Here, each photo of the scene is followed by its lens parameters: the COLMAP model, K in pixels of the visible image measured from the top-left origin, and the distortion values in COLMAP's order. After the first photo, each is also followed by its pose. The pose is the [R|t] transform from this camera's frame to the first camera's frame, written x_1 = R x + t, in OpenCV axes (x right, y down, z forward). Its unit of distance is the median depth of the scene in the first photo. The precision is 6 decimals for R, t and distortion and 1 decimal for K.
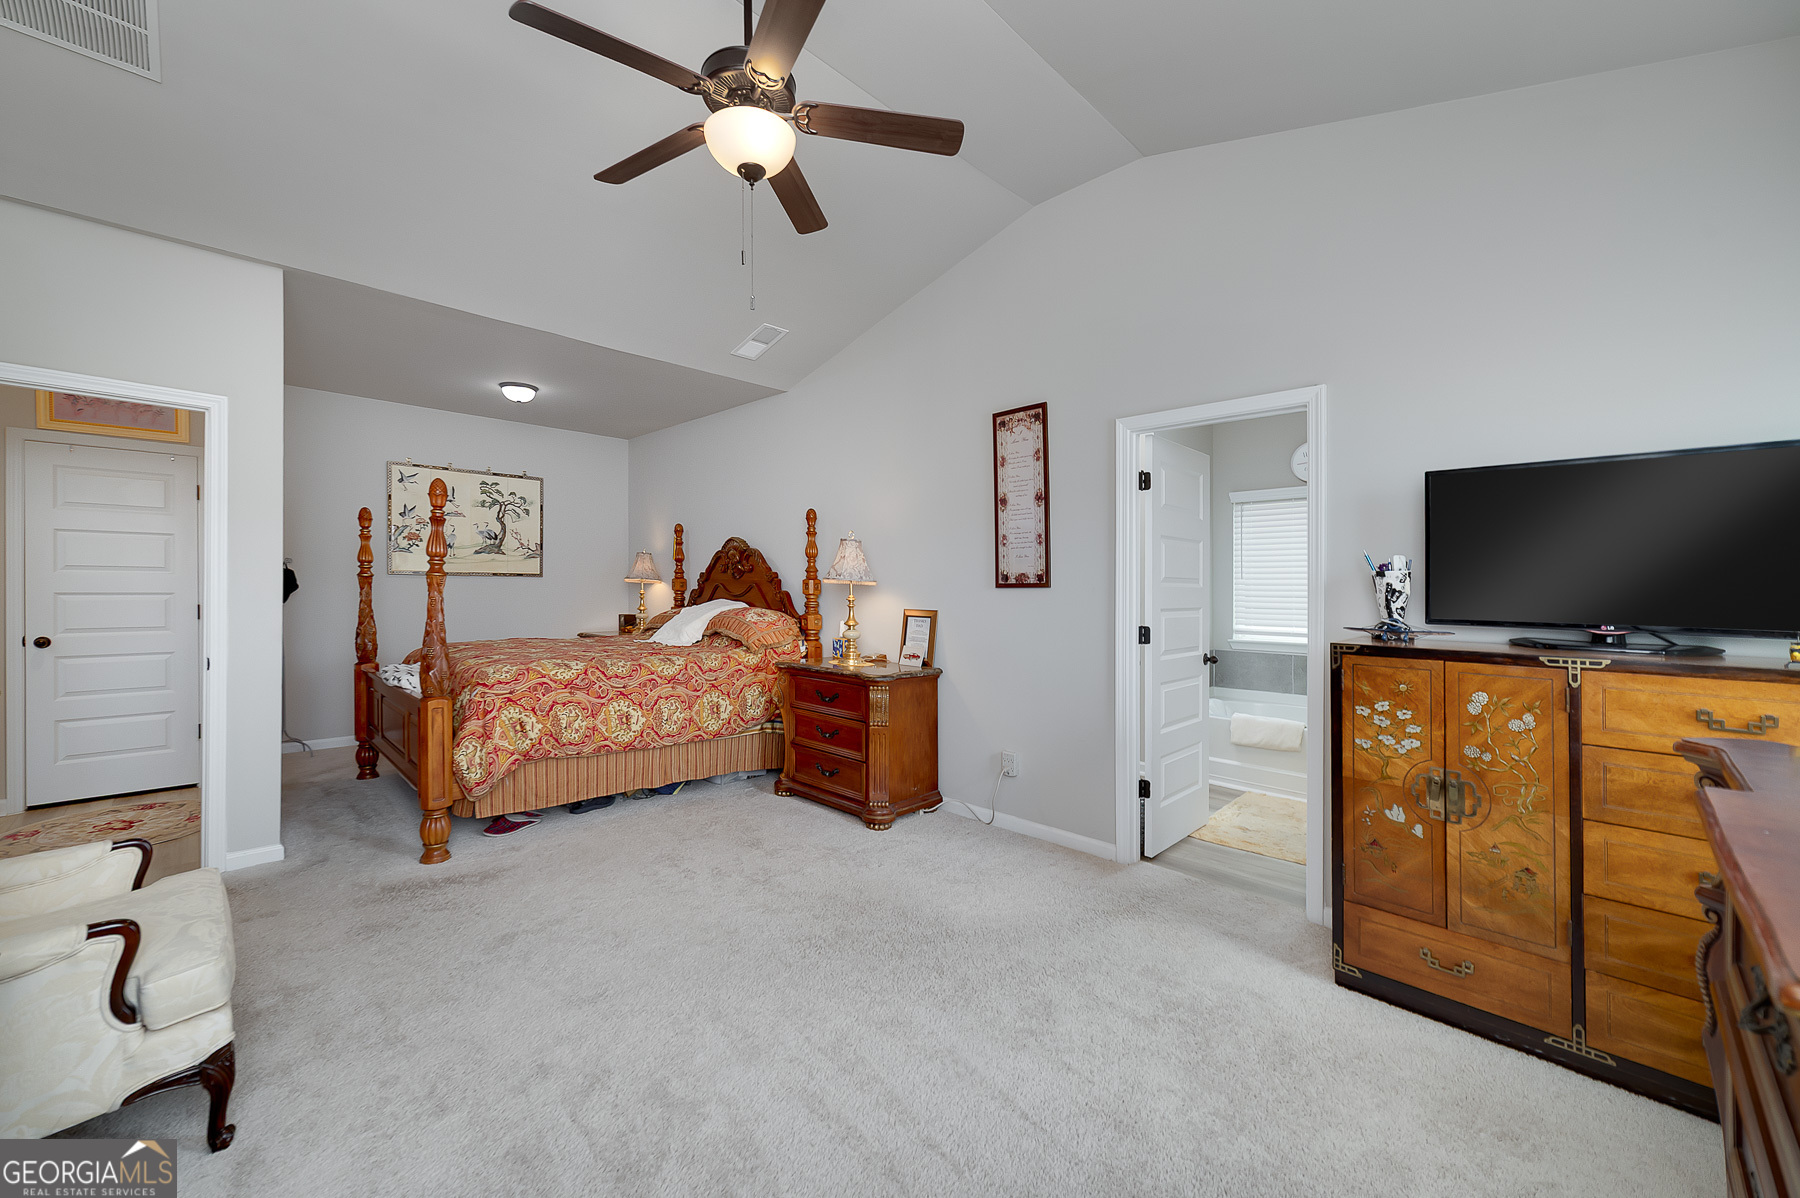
lens RADIAL K [[703.3, 0, 896.1], [0, 703.3, 589.1], [0, 0, 1]] dist [-0.014429, 0.003885]
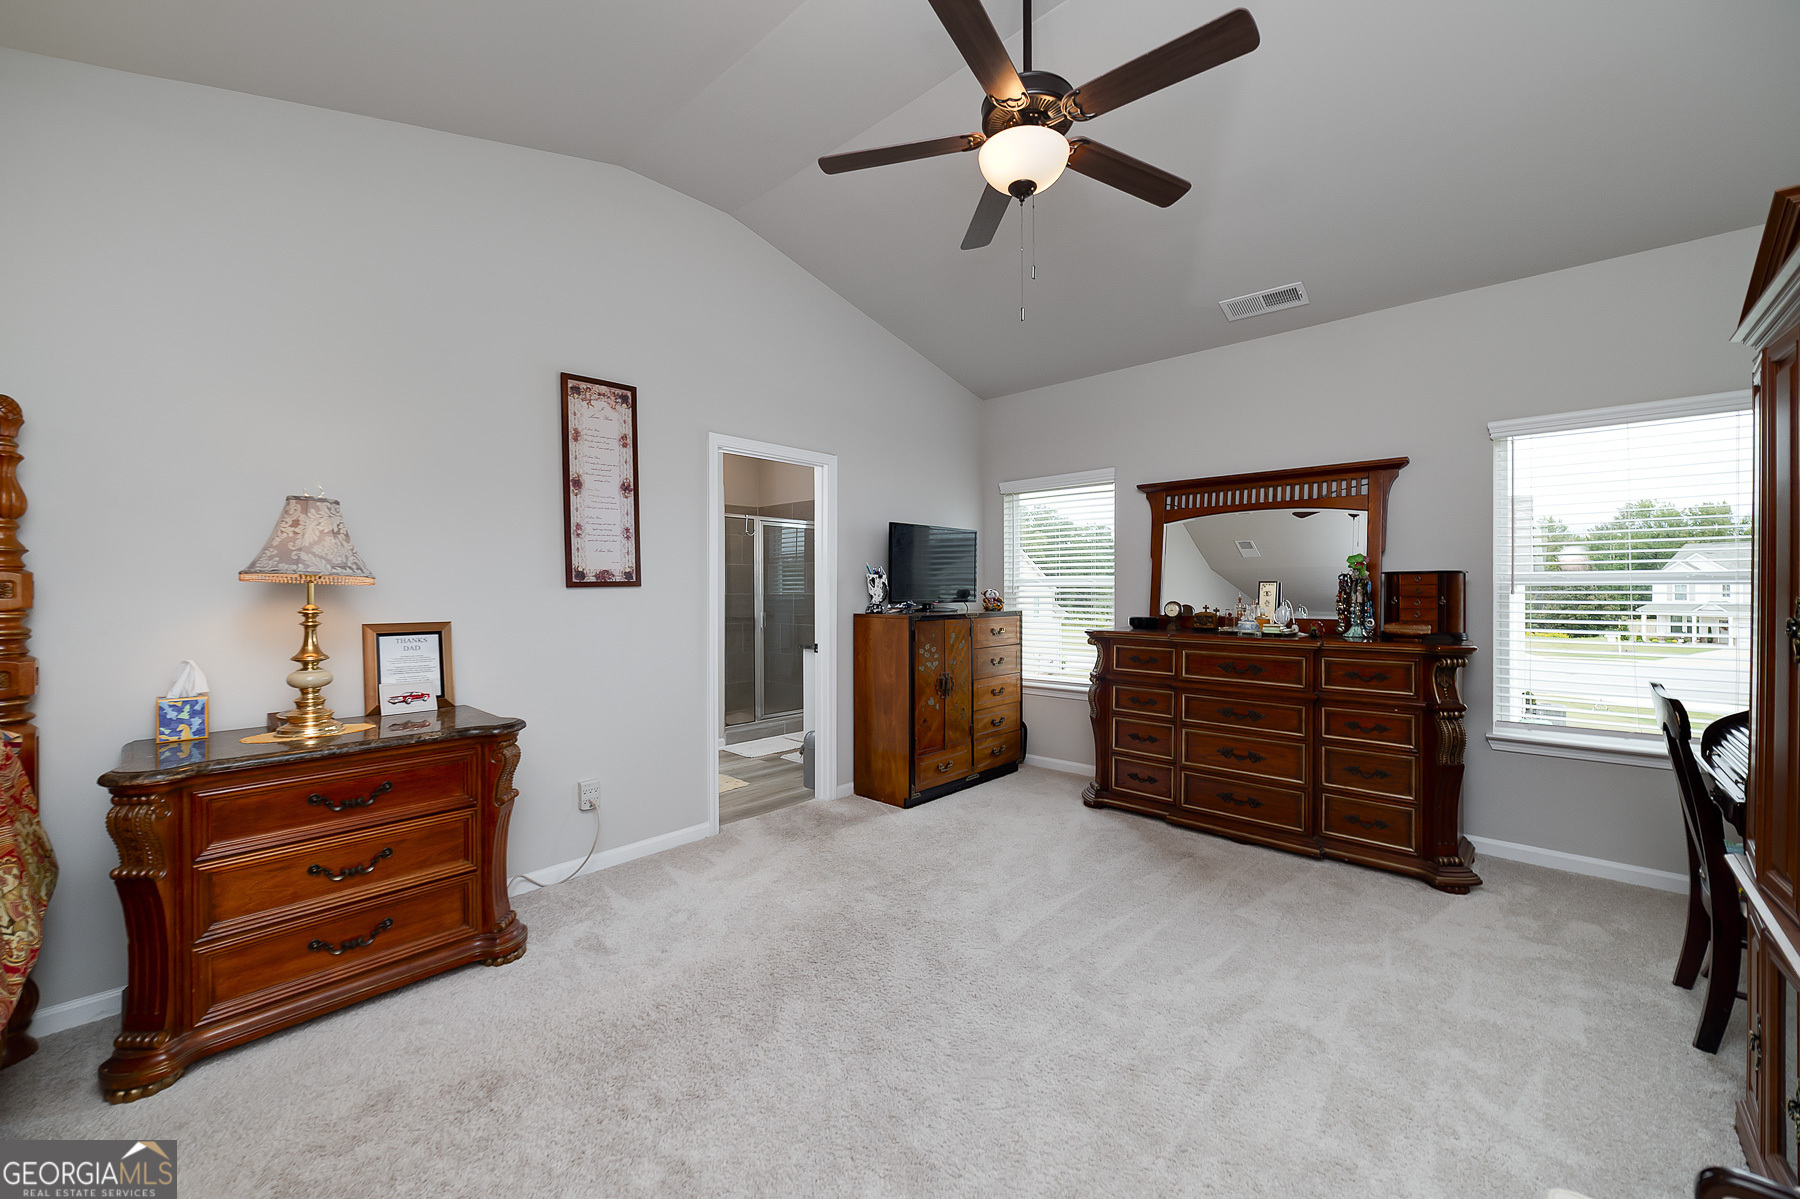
lens RADIAL K [[712.9, 0, 889.7], [0, 712.9, 580.3], [0, 0, 1]] dist [-0.005909, 0.001248]
pose [[-0.037856, -0.001466, 0.999282, -0.733358], [0.003828, 0.999991, 0.001612, -0.010488], [-0.999276, 0.003886, -0.037850, 0.691189]]
